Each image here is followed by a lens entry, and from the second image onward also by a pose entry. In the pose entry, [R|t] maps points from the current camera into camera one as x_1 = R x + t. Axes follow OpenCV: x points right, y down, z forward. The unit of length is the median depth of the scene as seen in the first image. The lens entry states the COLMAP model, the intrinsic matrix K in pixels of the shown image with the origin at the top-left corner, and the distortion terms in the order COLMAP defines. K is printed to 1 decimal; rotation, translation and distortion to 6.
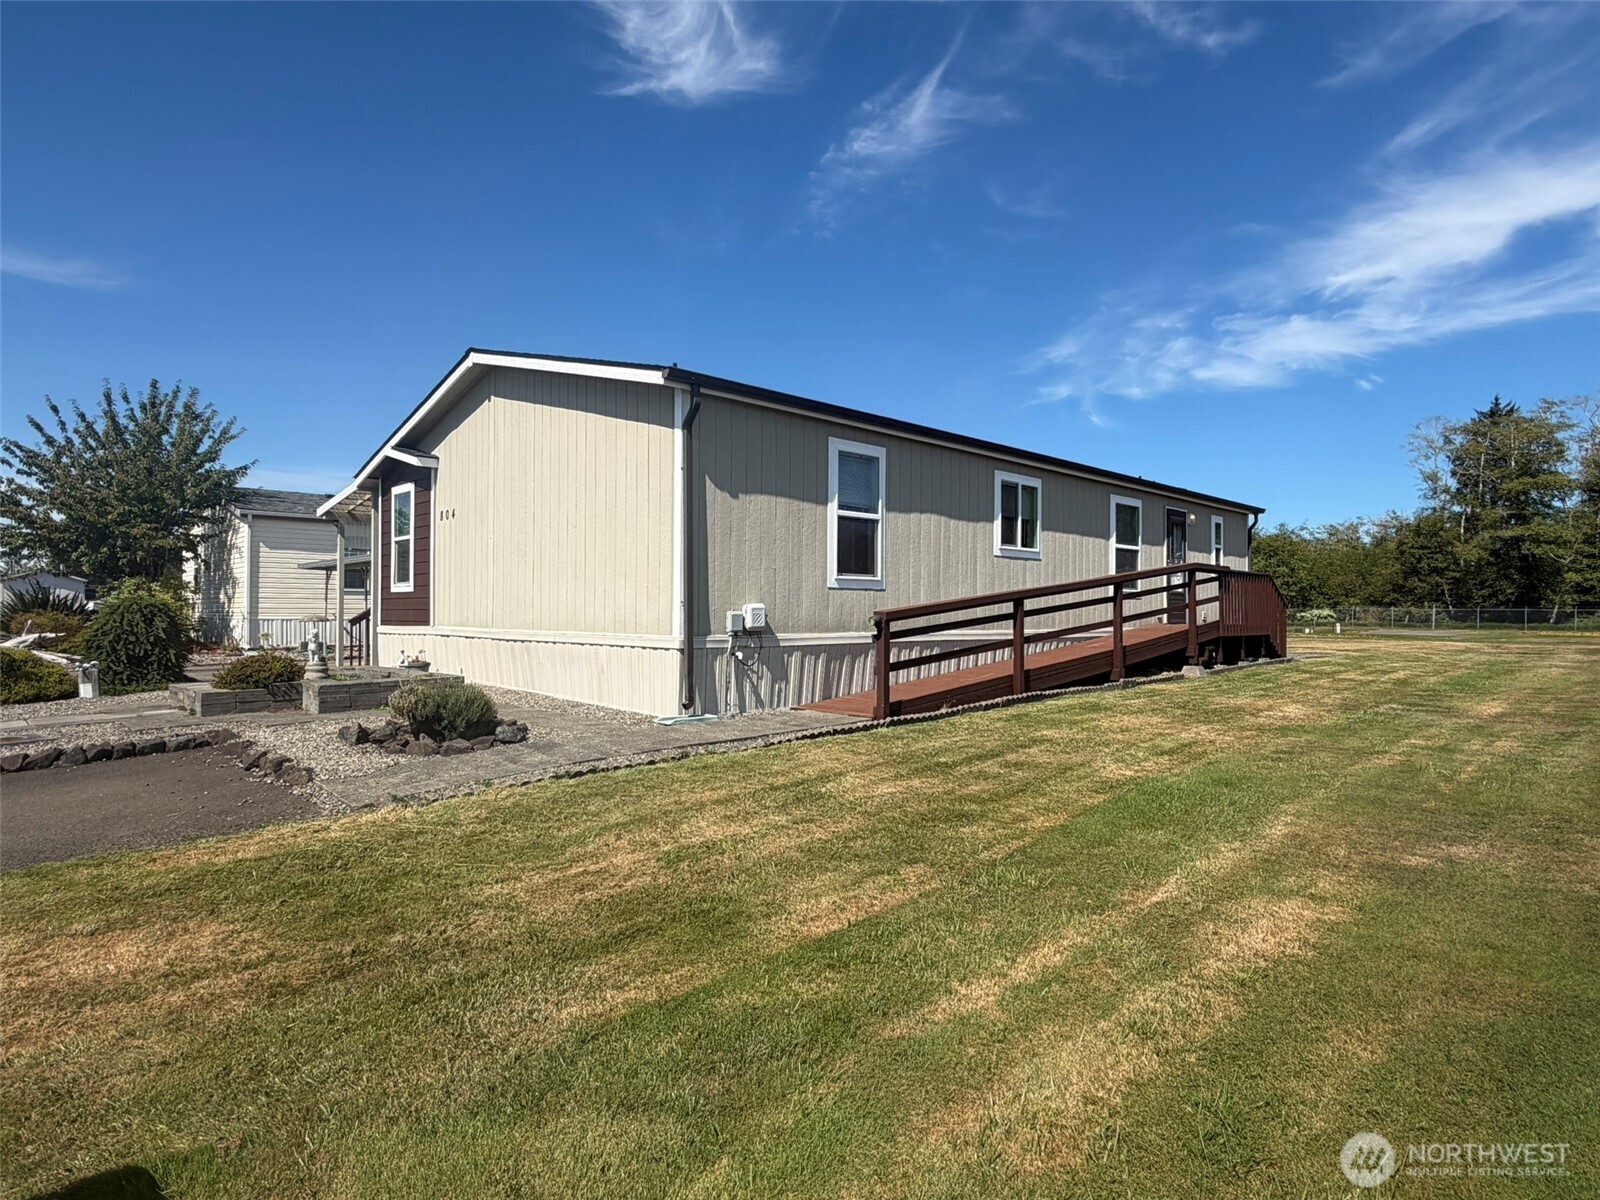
lens RADIAL K [[893.3, 0, 800.0], [0, 893.3, 600.0], [0, 0, 1]] dist [0.000052, 0.001467]
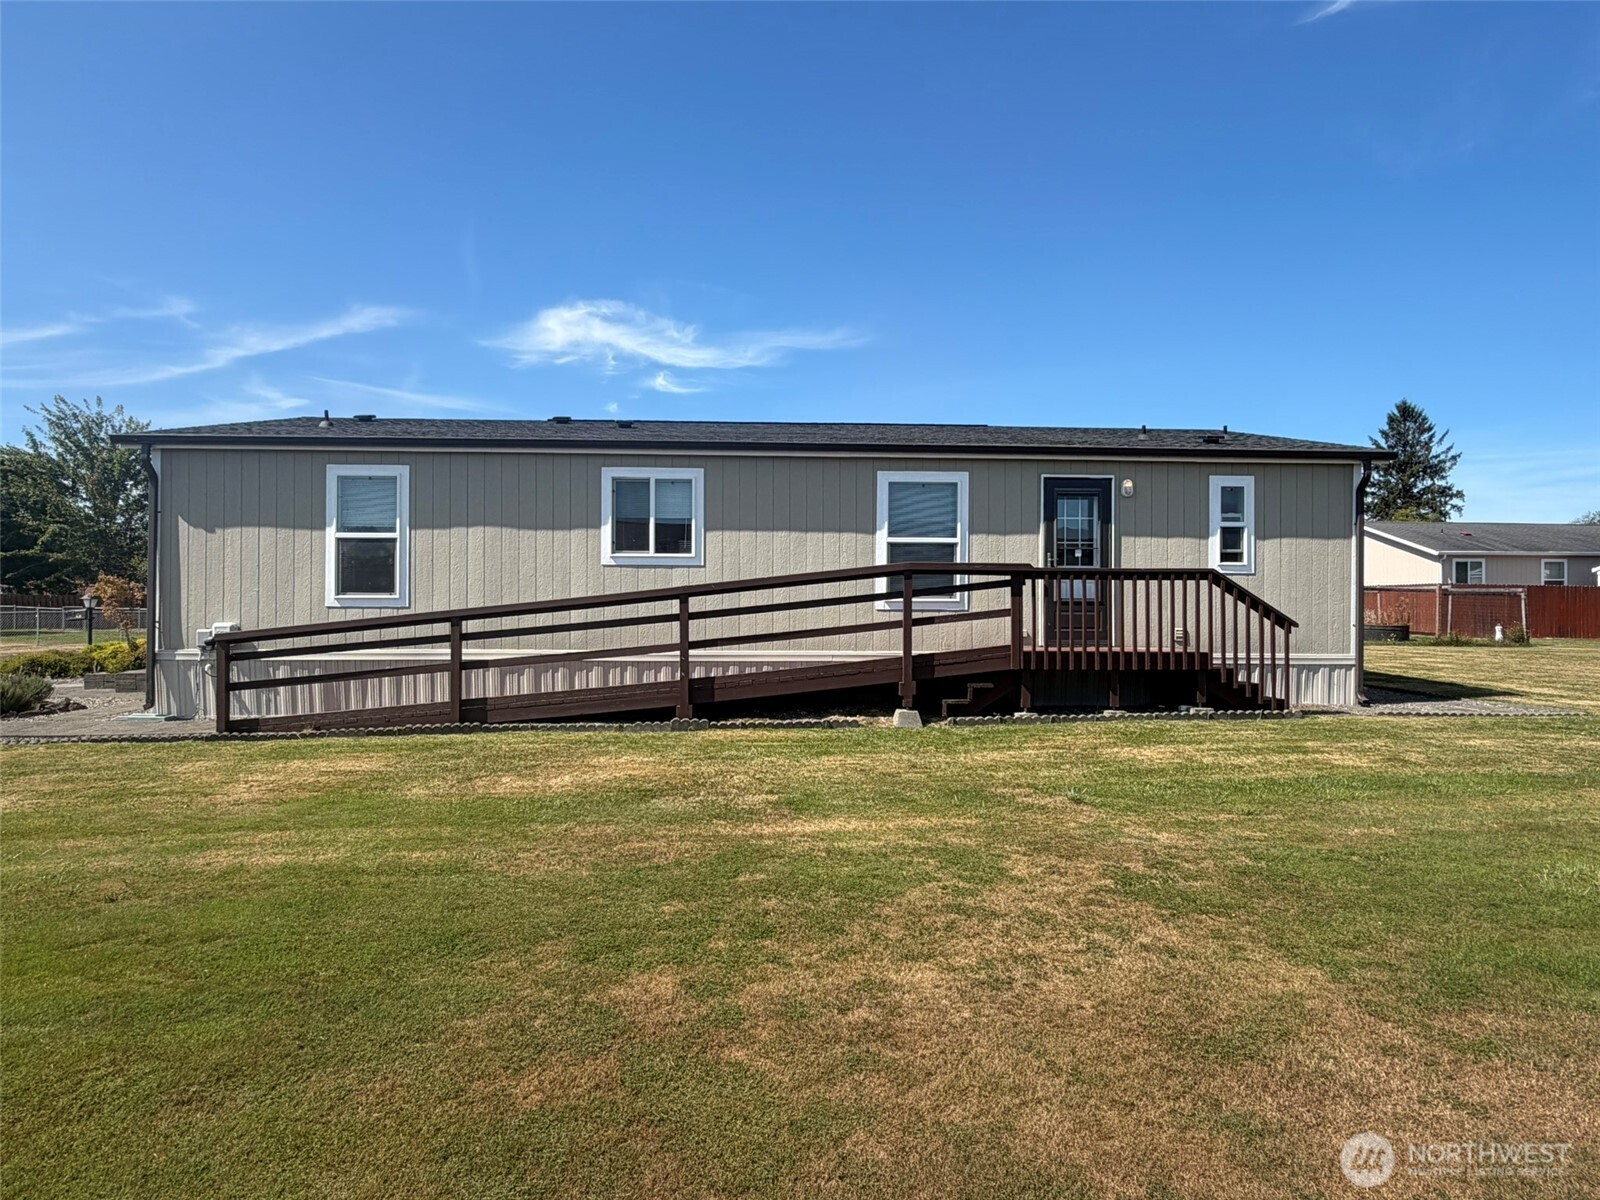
lens RADIAL K [[893.3, 0, 800.0], [0, 893.3, 600.0], [0, 0, 1]] dist [0.000052, 0.001467]
pose [[0.748335, -0.001692, -0.663319, 1.082002], [0.008866, 0.999933, 0.007451, -0.023846], [0.663262, -0.011457, 0.748299, 0.543579]]
